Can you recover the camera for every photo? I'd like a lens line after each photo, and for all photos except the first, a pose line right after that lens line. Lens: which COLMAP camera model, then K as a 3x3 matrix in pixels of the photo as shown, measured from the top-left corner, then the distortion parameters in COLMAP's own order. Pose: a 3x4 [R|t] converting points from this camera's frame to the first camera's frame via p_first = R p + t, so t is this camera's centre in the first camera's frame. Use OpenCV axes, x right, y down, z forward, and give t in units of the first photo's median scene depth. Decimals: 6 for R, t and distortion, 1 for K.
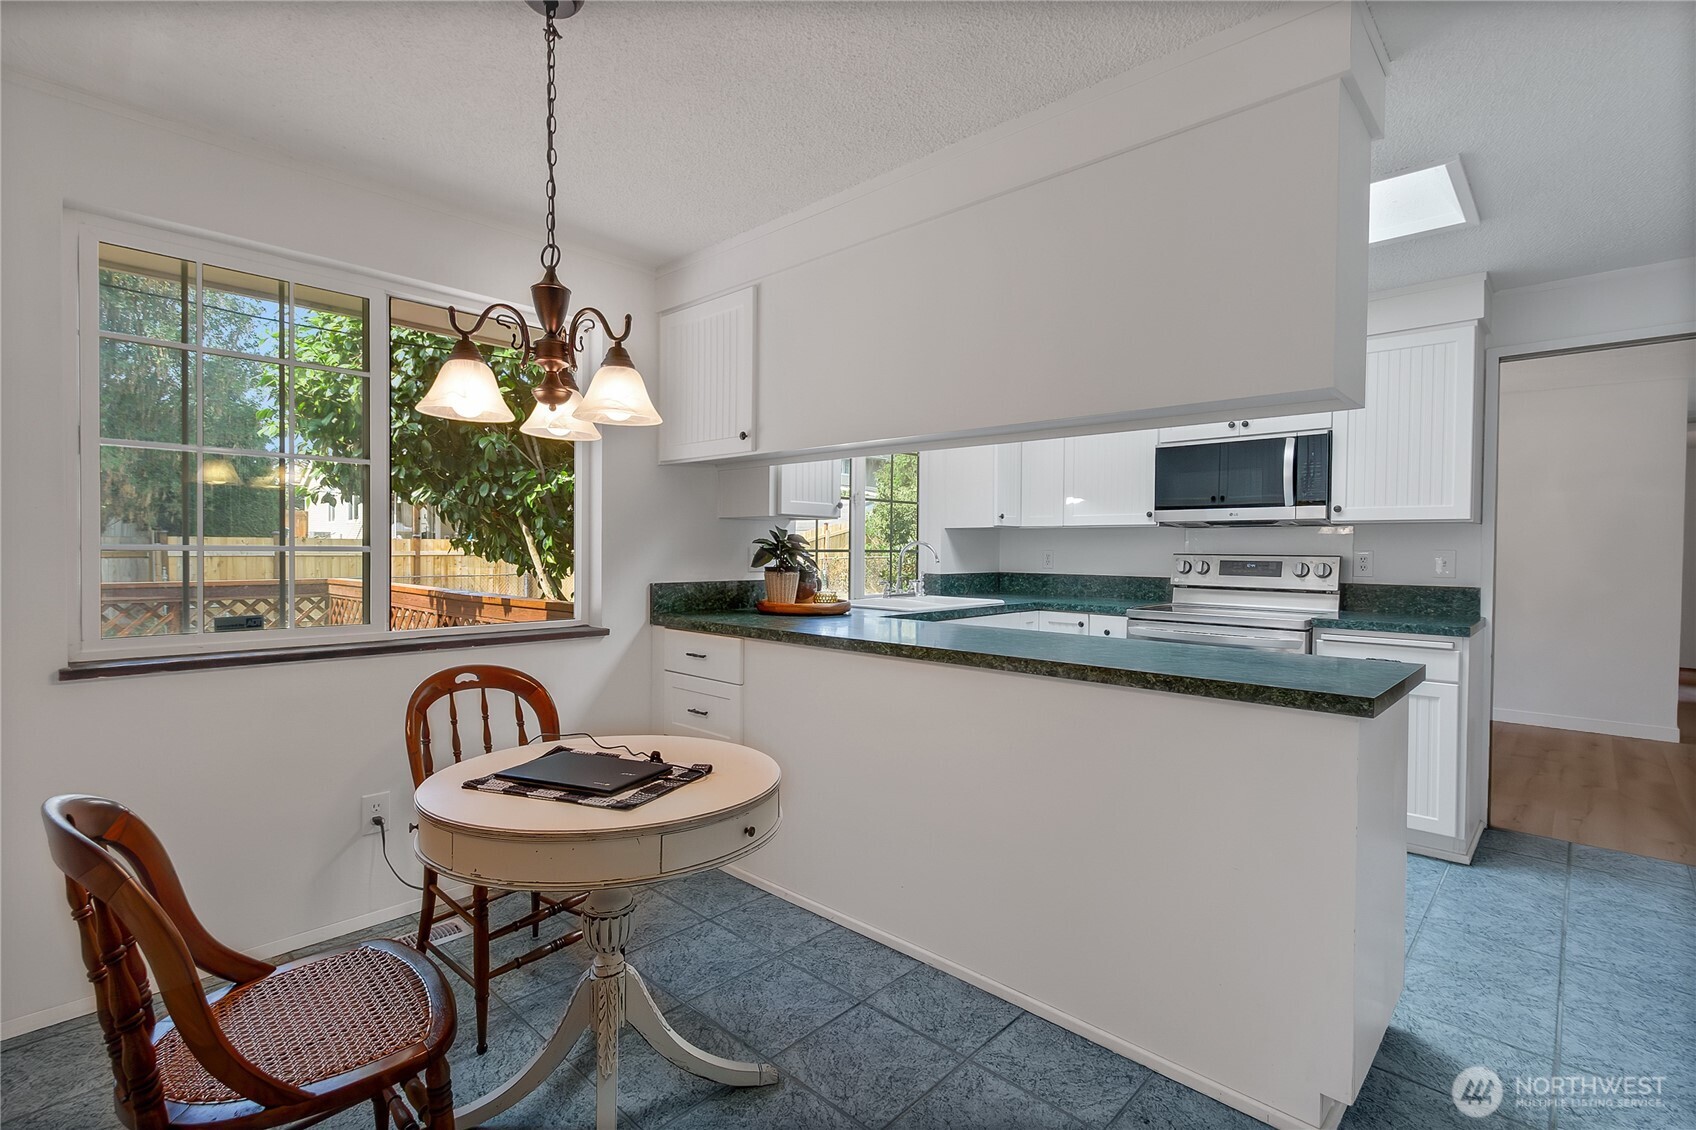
lens RADIAL K [[796.6, 0, 831.9], [0, 796.6, 542.2], [0, 0, 1]] dist [0.003272, -0.000593]
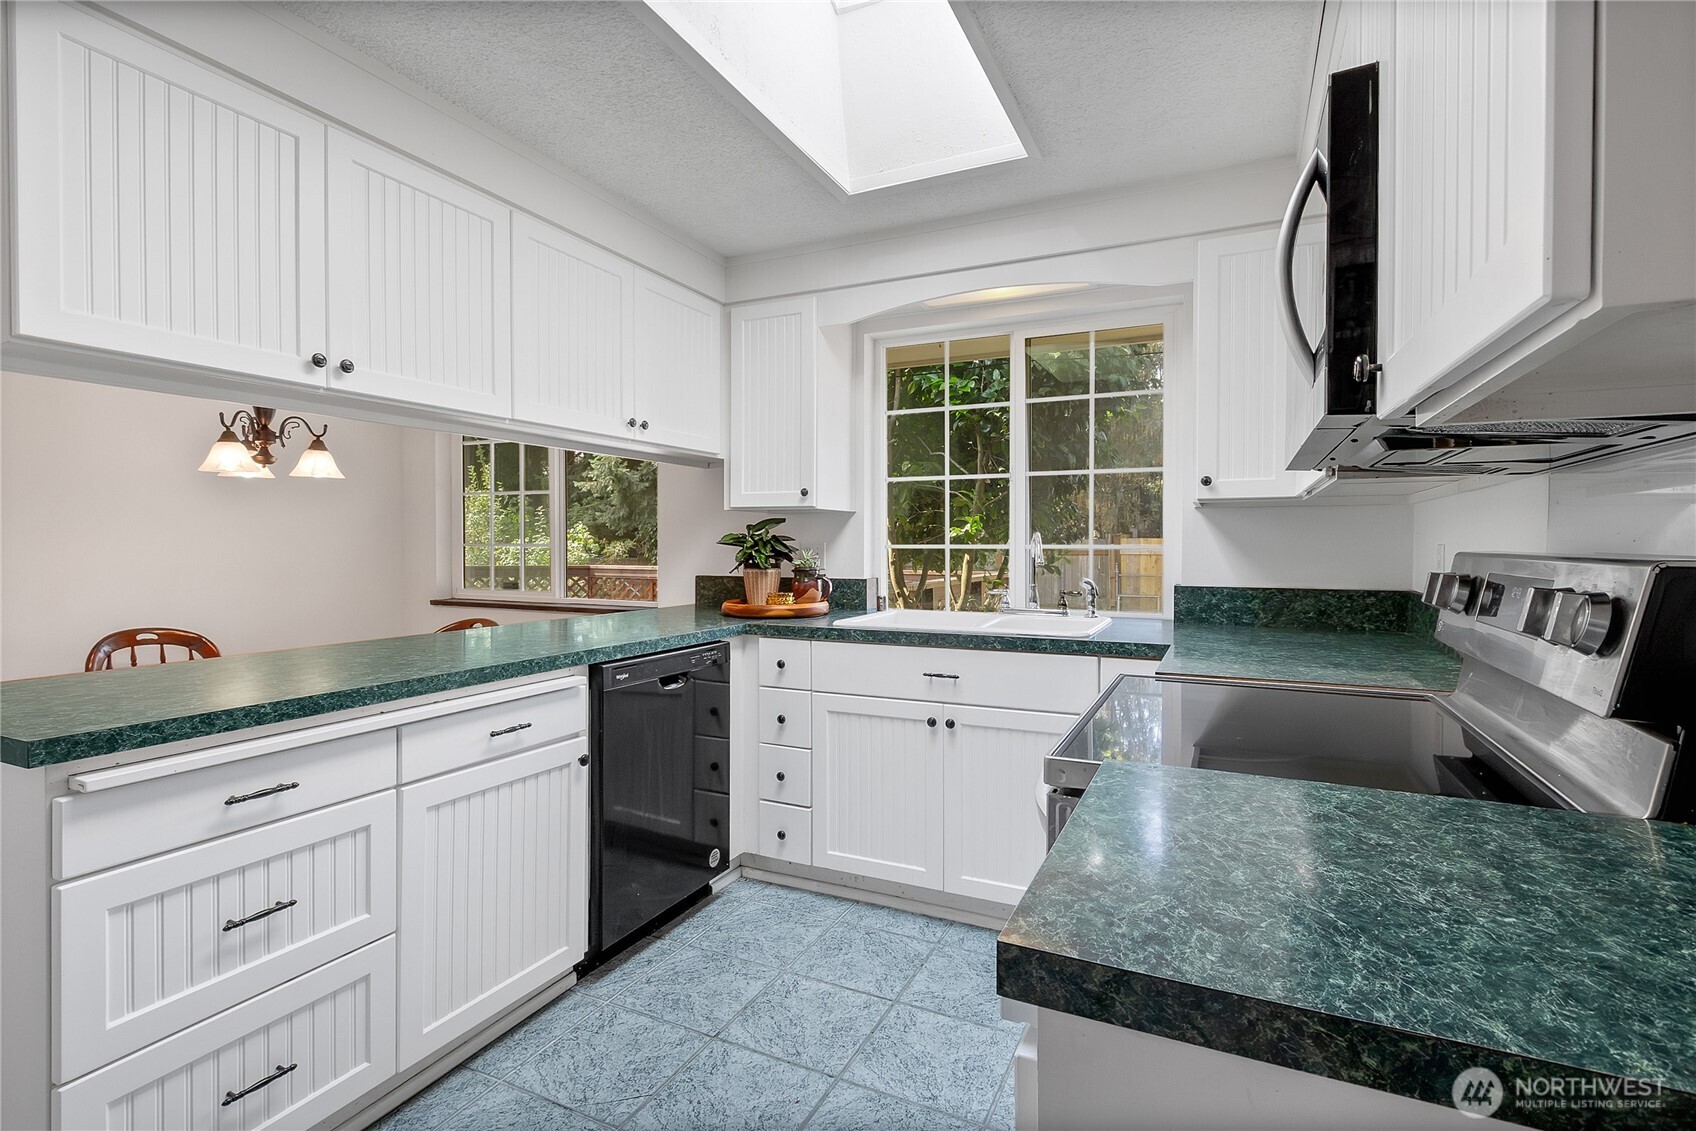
lens RADIAL K [[796.6, 0, 854.9], [0, 796.6, 554.4], [0, 0, 1]] dist [0.003272, -0.000593]
pose [[0.325923, 0.007989, -0.945362, 0.750796], [0.008245, 0.999902, 0.011292, 0.010251], [0.945360, -0.011475, 0.325826, 0.708276]]
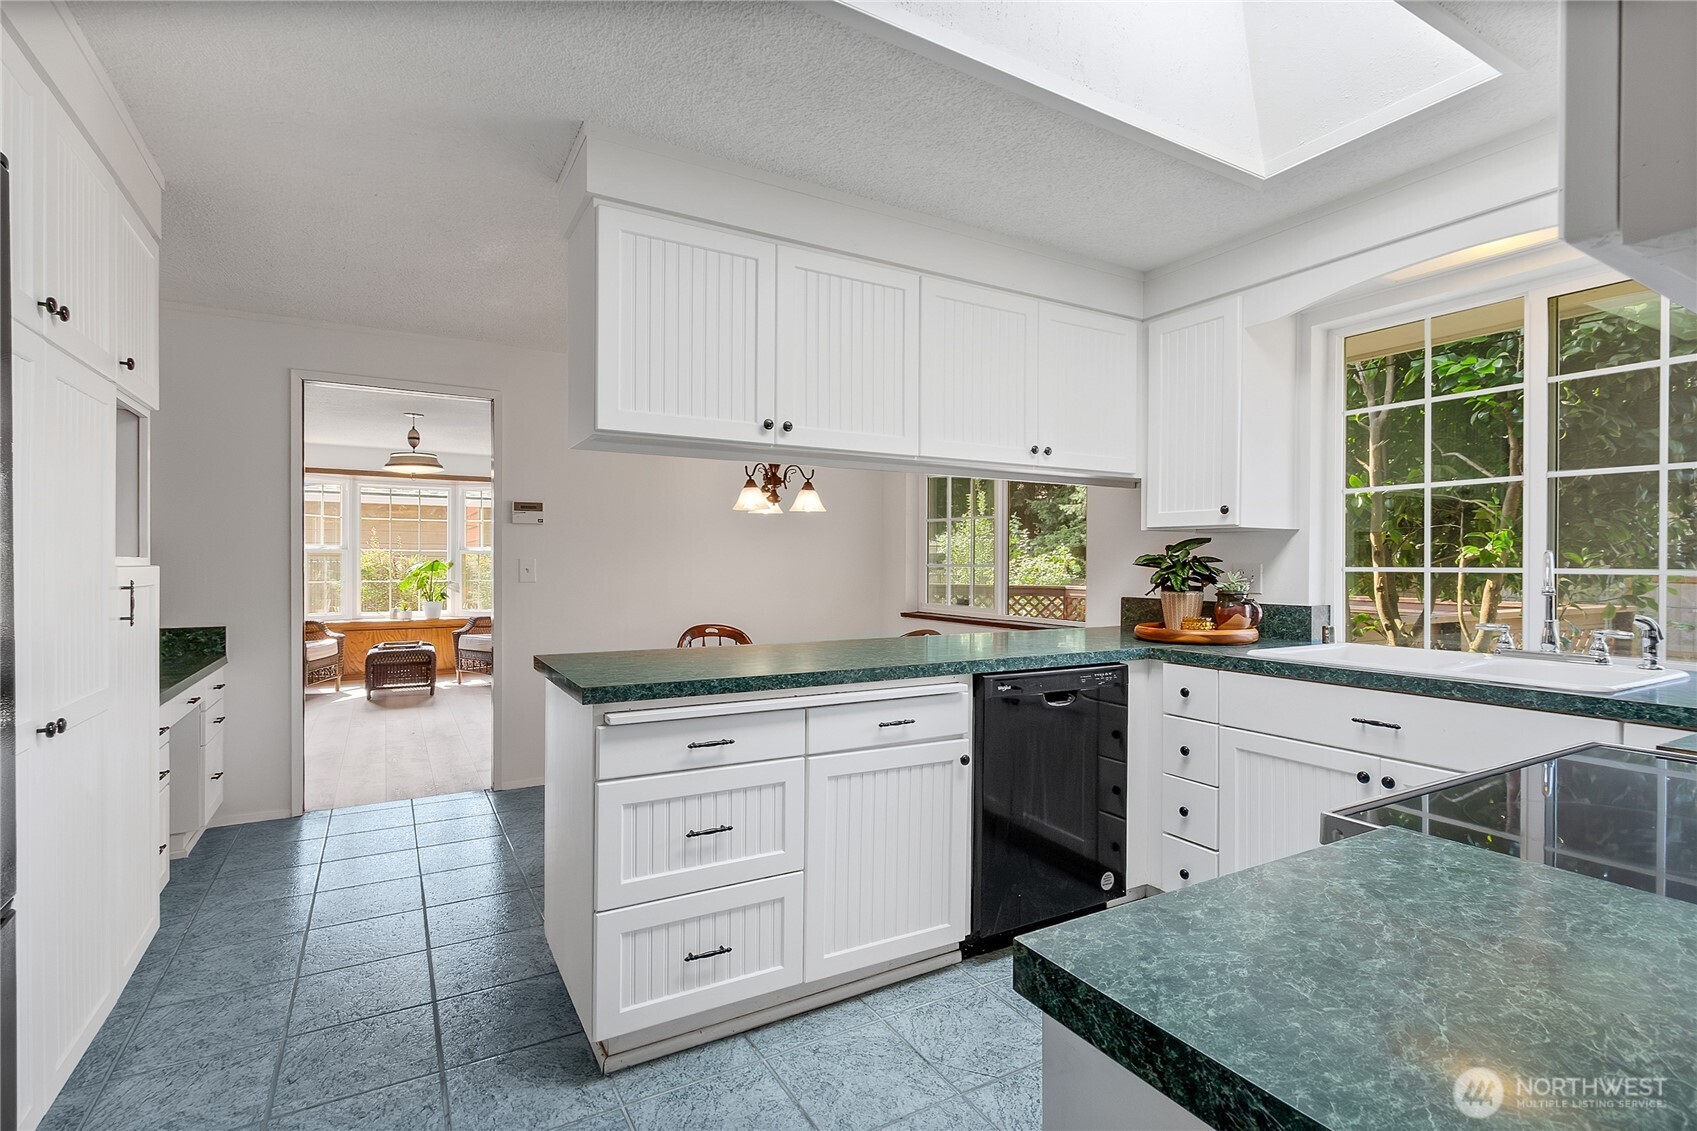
lens RADIAL K [[797.0, 0, 861.9], [0, 797.0, 569.4], [0, 0, 1]] dist [0.003272, -0.000593]
pose [[-0.263583, 0.000403, -0.964637, 0.777834], [0.002027, 0.999998, -0.000136, 0.011265], [0.964635, -0.001991, -0.263583, 0.789348]]
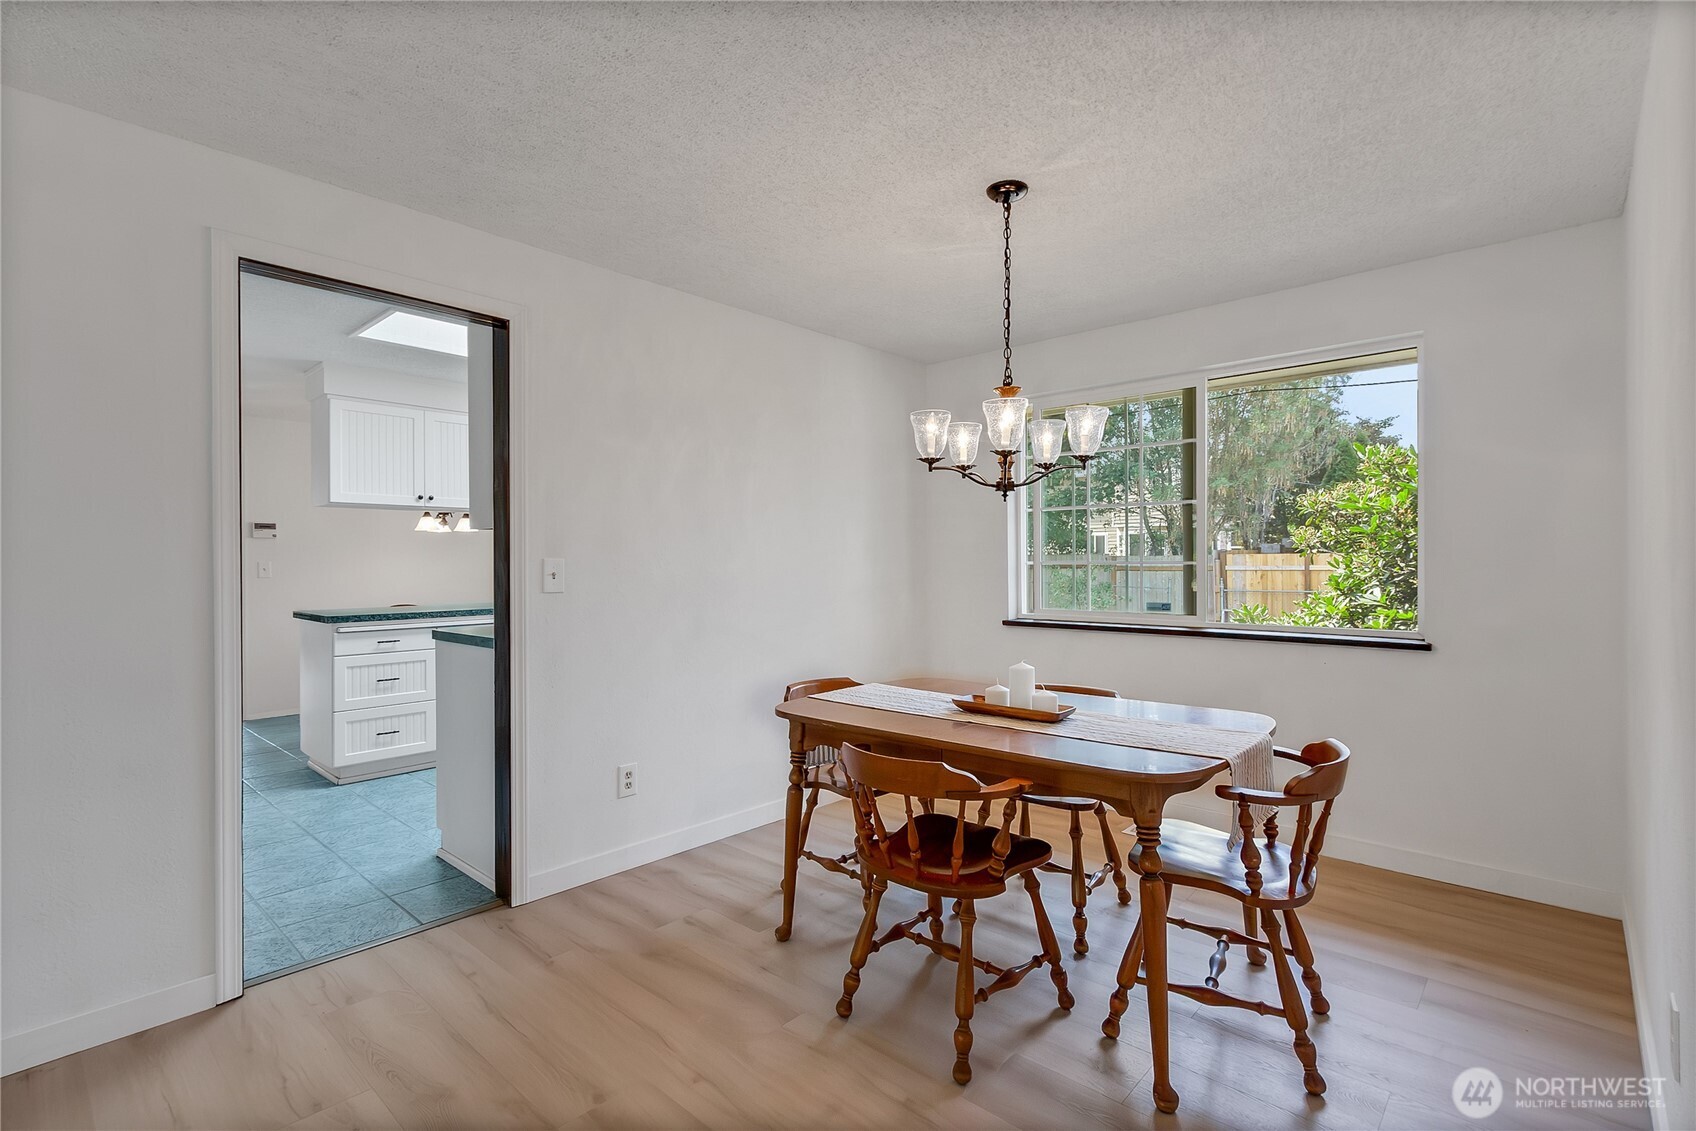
lens RADIAL K [[796.6, 0, 841.1], [0, 796.6, 566.6], [0, 0, 1]] dist [0.003272, -0.000593]
pose [[0.017895, 0.001488, -0.999839, 1.452166], [0.011573, 0.999932, 0.001695, 0.017085], [0.999773, -0.011601, 0.017877, 1.181861]]
